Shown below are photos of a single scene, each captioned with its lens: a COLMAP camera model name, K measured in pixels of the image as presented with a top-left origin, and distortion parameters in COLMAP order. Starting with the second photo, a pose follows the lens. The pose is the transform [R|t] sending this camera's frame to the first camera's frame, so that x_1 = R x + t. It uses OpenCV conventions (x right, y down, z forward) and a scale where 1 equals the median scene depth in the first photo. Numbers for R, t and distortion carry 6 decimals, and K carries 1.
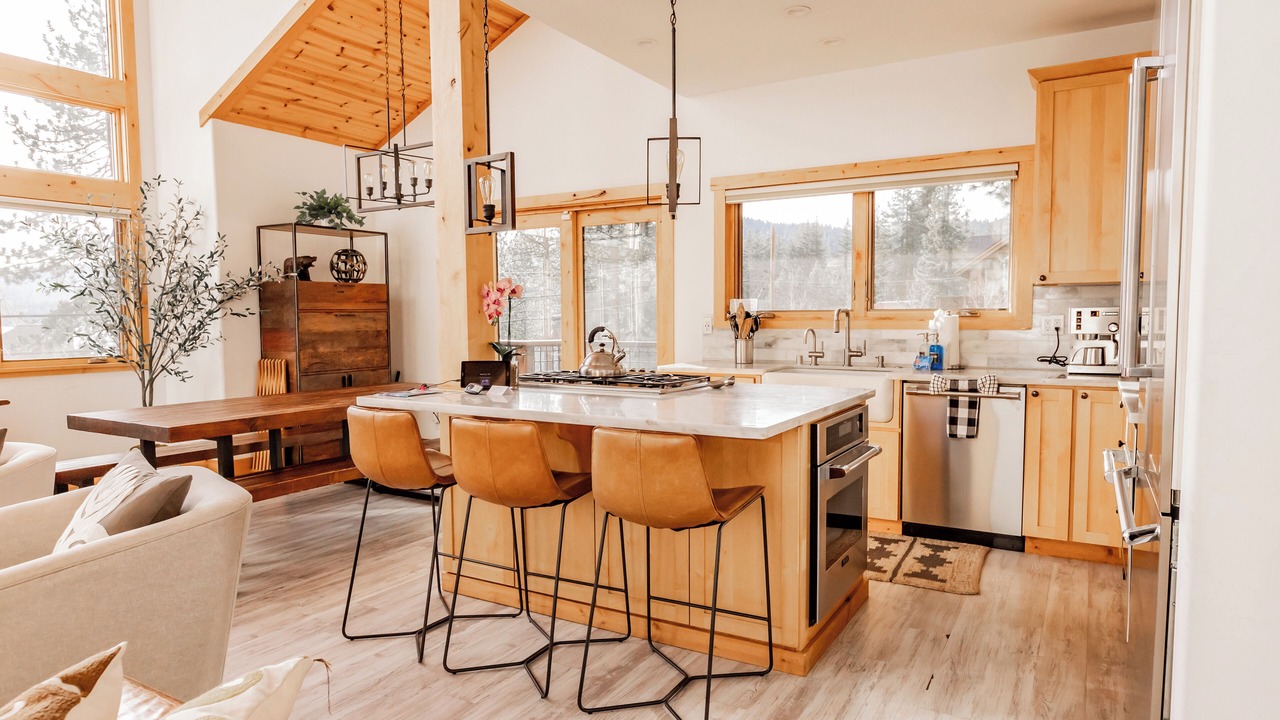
lens RADIAL K [[791.2, 0, 647.8], [0, 791.2, 367.4], [0, 0, 1]] dist [-0.000087, -0.001038]
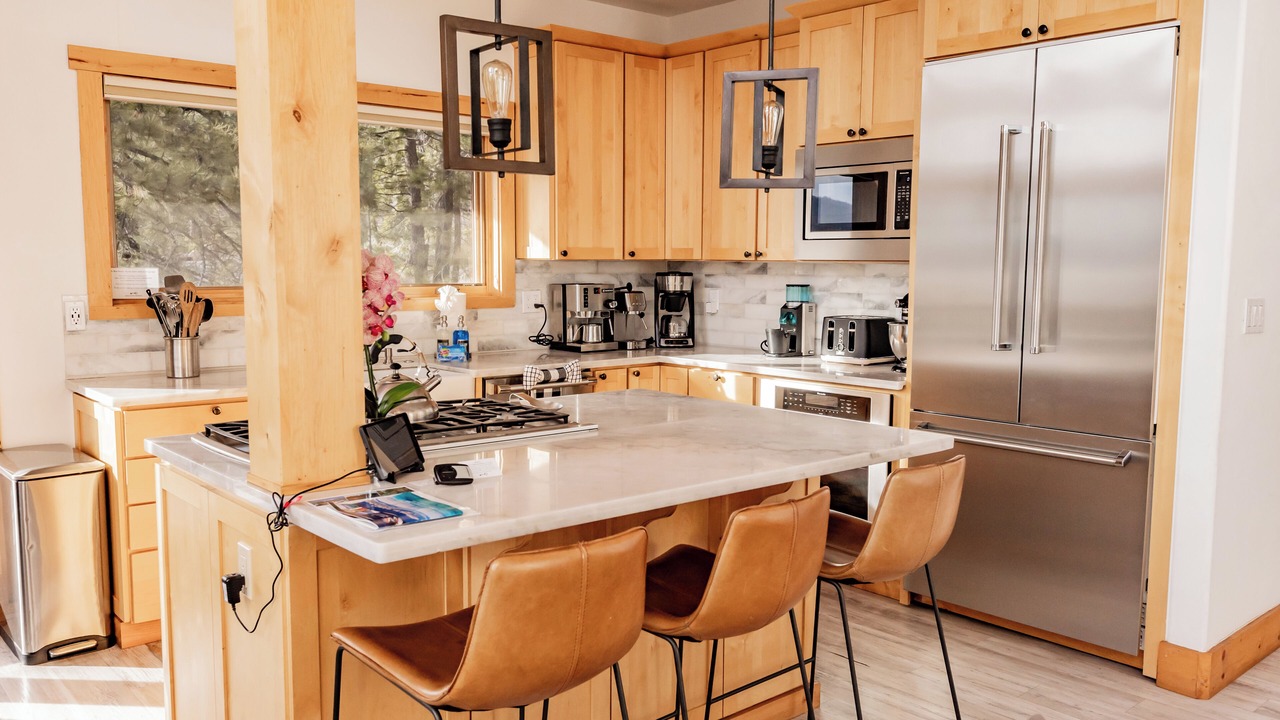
lens RADIAL K [[1015.8, 0, 640.0], [0, 1015.8, 360.0], [0, 0, 1]] dist [0.004367, -0.000669]
pose [[0.317422, -0.084929, 0.944474, -0.582047], [0.054227, 0.995977, 0.071335, -0.063541], [-0.946733, 0.028573, 0.320750, 0.498363]]
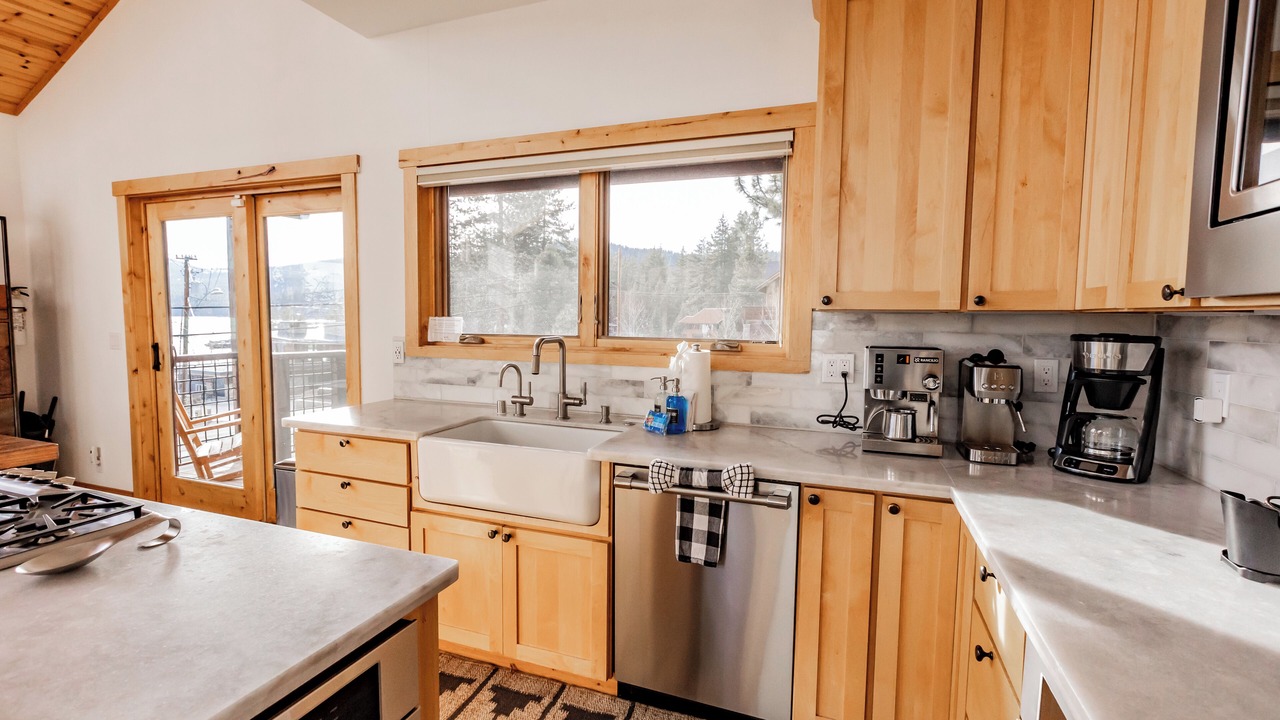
lens RADIAL K [[578.1, 0, 640.0], [0, 578.1, 360.0], [0, 0, 1]] dist [0.002593, -0.001137]
pose [[0.986401, 0.004664, 0.164291, 0.259208], [-0.006484, 0.999923, 0.010543, -0.065136], [-0.164229, -0.011465, 0.986356, 0.532802]]
